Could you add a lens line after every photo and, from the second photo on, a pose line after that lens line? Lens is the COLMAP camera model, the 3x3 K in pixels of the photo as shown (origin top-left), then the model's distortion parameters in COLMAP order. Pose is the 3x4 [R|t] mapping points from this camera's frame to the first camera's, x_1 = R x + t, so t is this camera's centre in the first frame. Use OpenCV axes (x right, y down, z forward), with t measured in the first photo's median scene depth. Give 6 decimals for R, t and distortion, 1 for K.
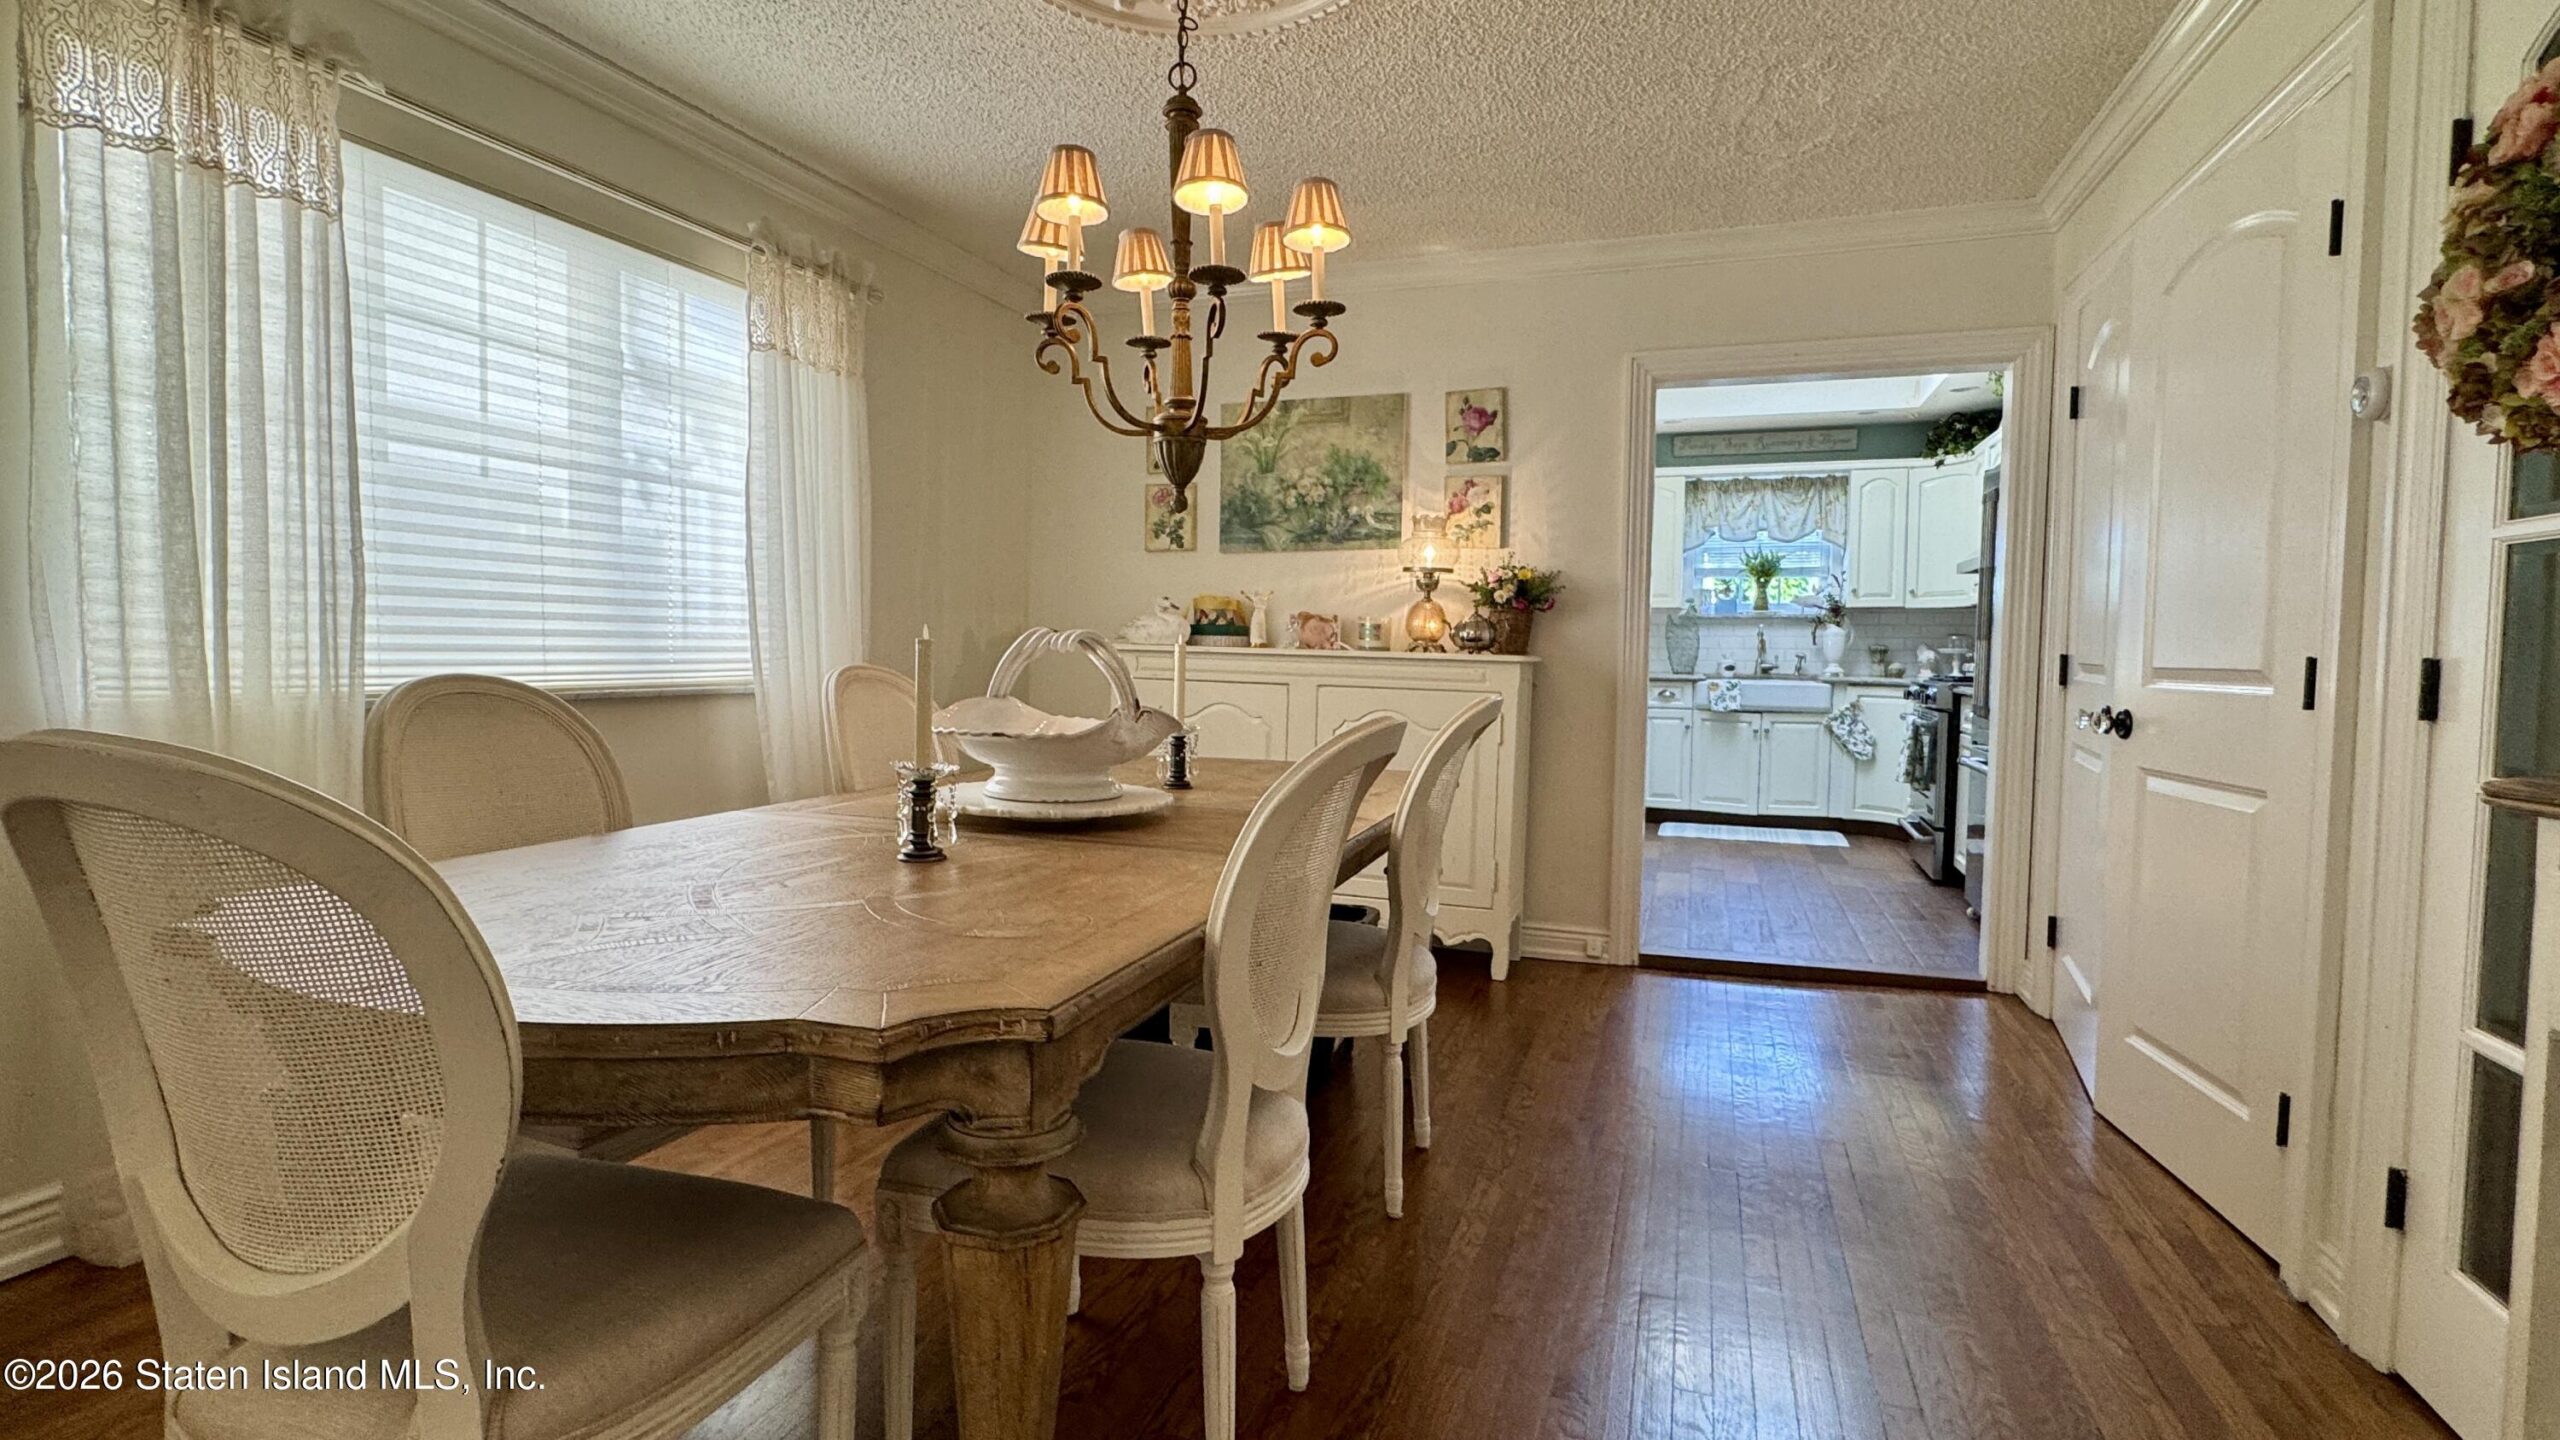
lens RADIAL K [[1235.6, 0, 1274.0], [0, 1235.6, 722.4], [0, 0, 1]] dist [0.002136, 0.000034]
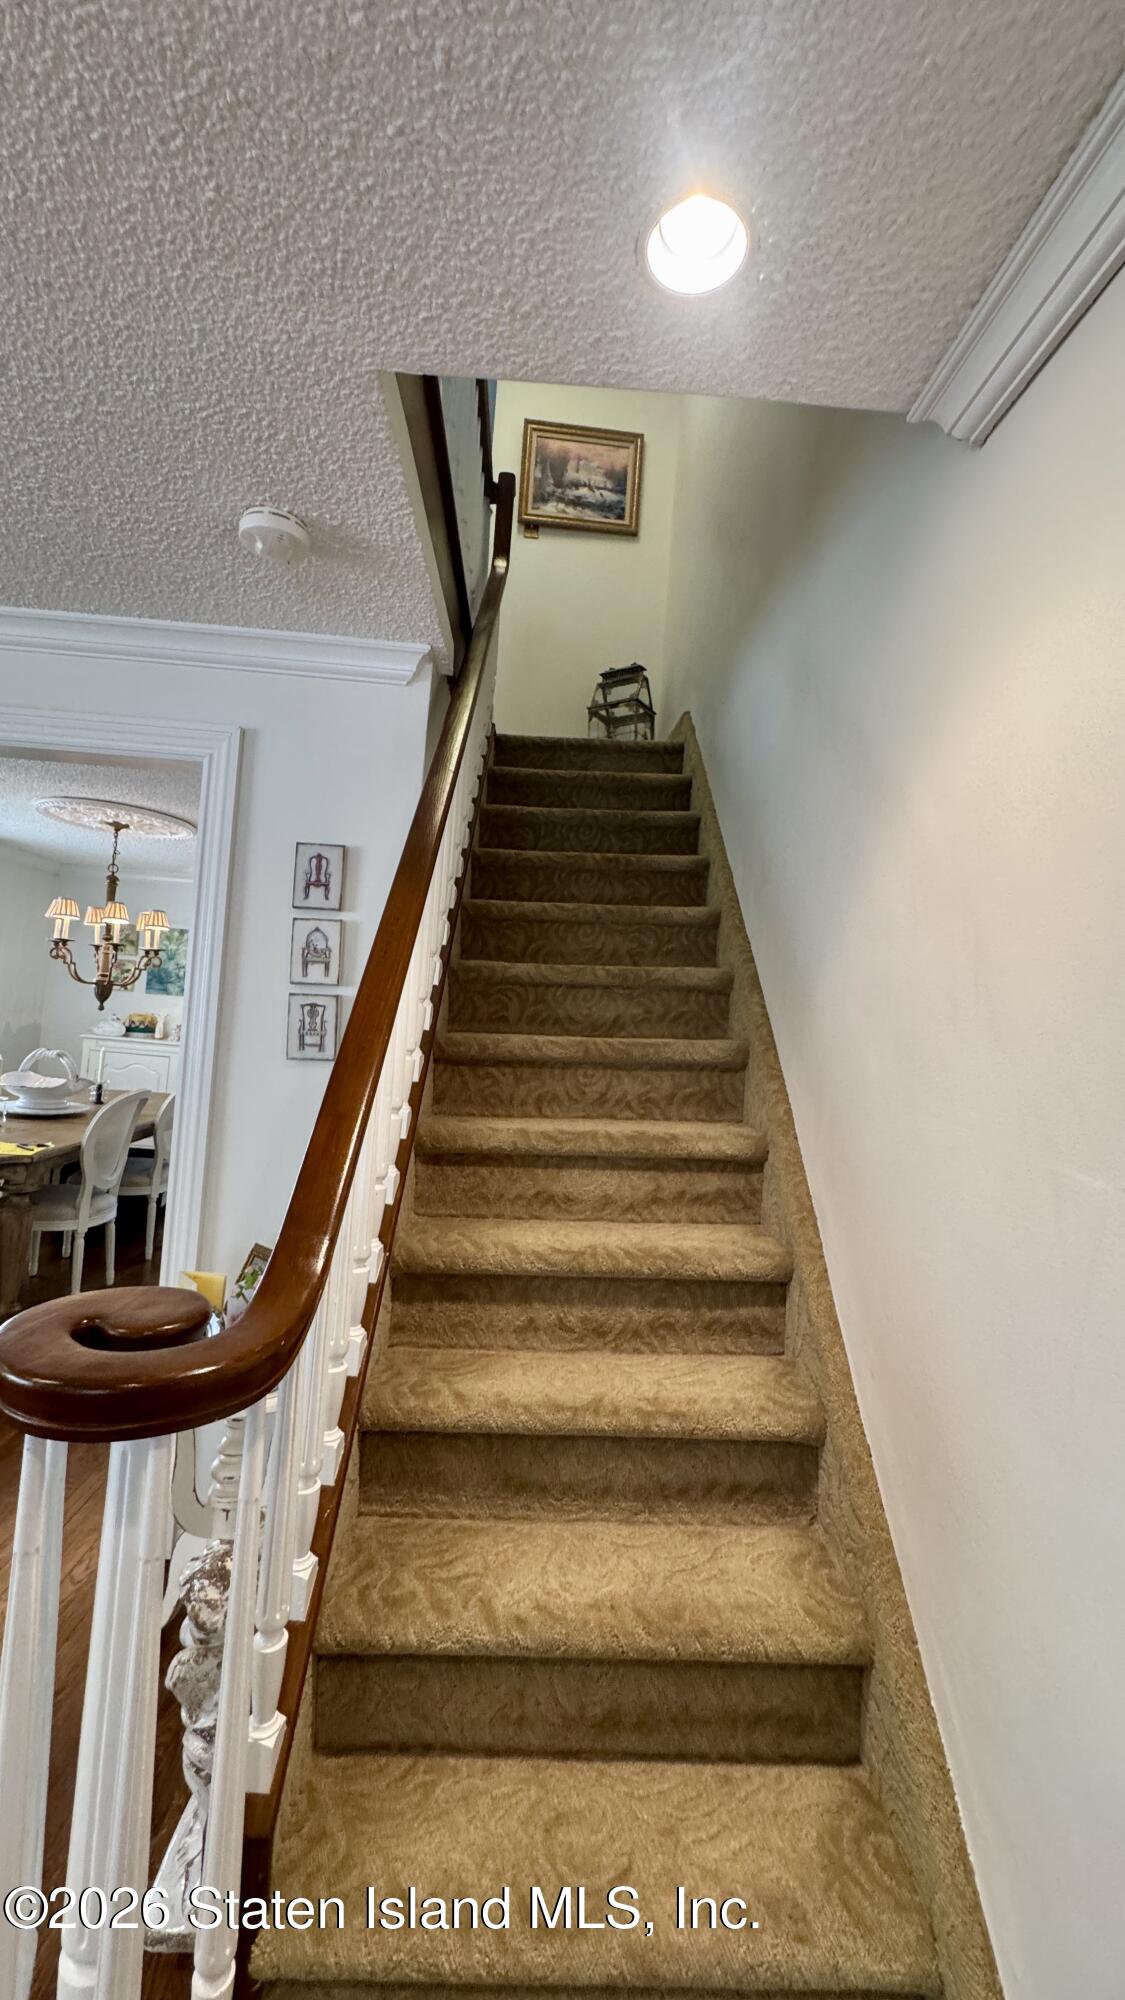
lens RADIAL K [[811.5, 0, 570.6], [0, 811.5, 993.2], [0, 0, 1]] dist [-0.015815, -0.000289]
pose [[0.927102, 0.063573, 0.369378, 0.250775], [-0.036109, 0.996076, -0.080803, -0.097226], [-0.373065, 0.061575, 0.925760, -1.211903]]
